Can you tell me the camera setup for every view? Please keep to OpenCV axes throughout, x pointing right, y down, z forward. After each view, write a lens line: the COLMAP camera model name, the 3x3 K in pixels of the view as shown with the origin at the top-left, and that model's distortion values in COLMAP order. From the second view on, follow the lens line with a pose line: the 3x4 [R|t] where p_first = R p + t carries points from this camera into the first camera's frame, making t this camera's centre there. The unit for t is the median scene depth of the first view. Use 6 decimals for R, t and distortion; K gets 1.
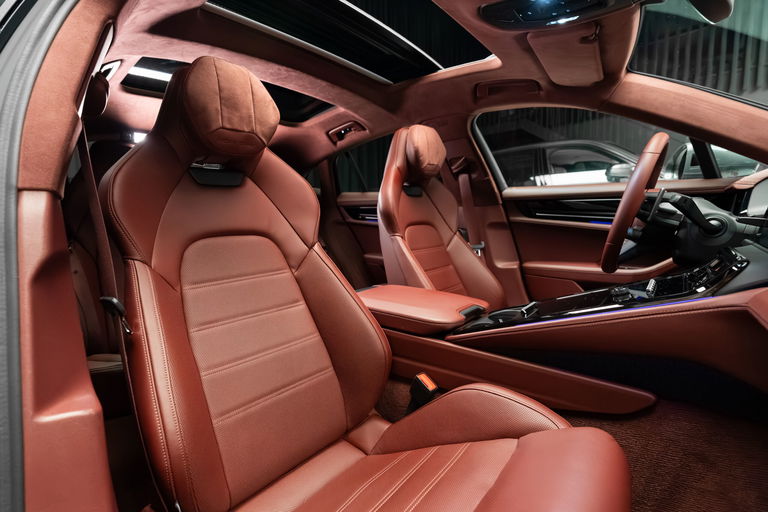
lens RADIAL K [[367.0, 0, 400.5], [0, 367.0, 253.5], [0, 0, 1]] dist [-0.003436, 0.000284]
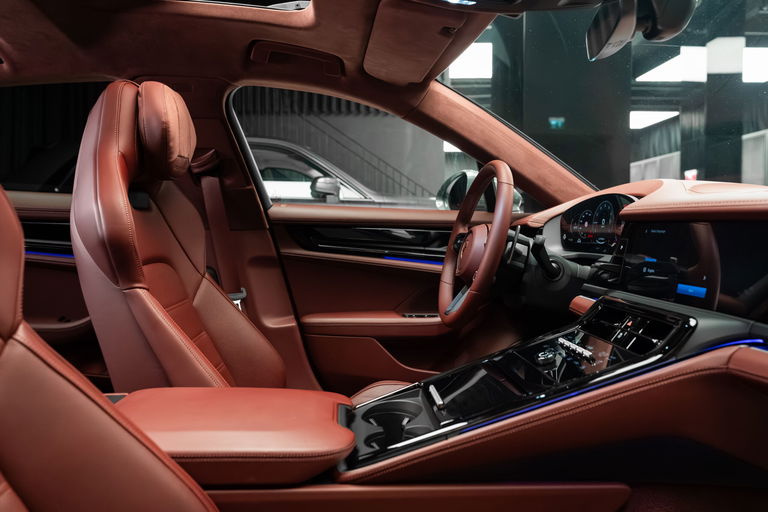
lens RADIAL K [[523.2, 0, 384.0], [0, 523.2, 245.9], [0, 0, 1]] dist [0.007720, 0.002215]
pose [[0.730860, 0.014974, 0.682363, -0.216644], [0.037864, 0.997330, -0.062441, -0.040426], [-0.681476, 0.071473, 0.728342, 0.196279]]
